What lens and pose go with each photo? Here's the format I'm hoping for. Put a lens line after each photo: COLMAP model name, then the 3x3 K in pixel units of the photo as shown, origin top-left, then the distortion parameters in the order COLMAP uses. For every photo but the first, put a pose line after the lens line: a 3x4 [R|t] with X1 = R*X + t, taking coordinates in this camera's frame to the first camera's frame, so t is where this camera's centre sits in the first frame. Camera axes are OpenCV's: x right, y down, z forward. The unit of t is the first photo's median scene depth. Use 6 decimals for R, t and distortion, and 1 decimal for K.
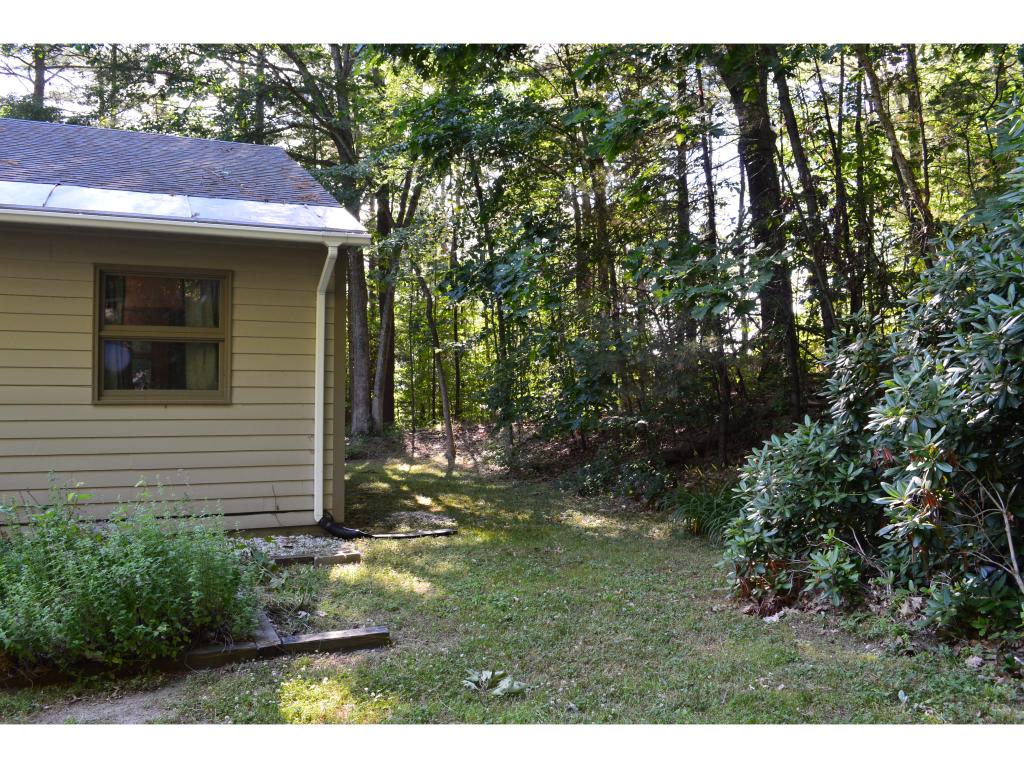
lens RADIAL K [[820.6, 0, 506.8], [0, 820.6, 383.2], [0, 0, 1]] dist [-0.086675, 0.018083]
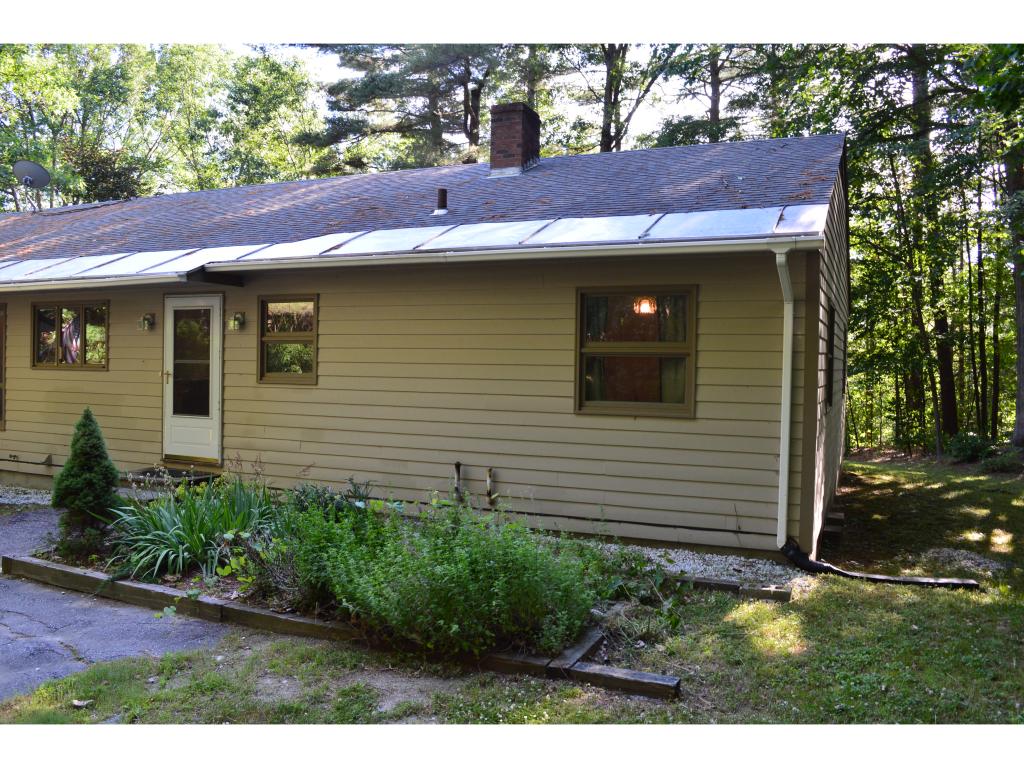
lens RADIAL K [[820.6, 0, 504.0], [0, 820.6, 383.1], [0, 0, 1]] dist [-0.086675, 0.018083]
pose [[0.670914, 0.018403, -0.741307, 0.263094], [-0.010831, 0.999829, 0.015018, -0.032123], [0.741456, -0.002047, 0.670998, 0.159564]]
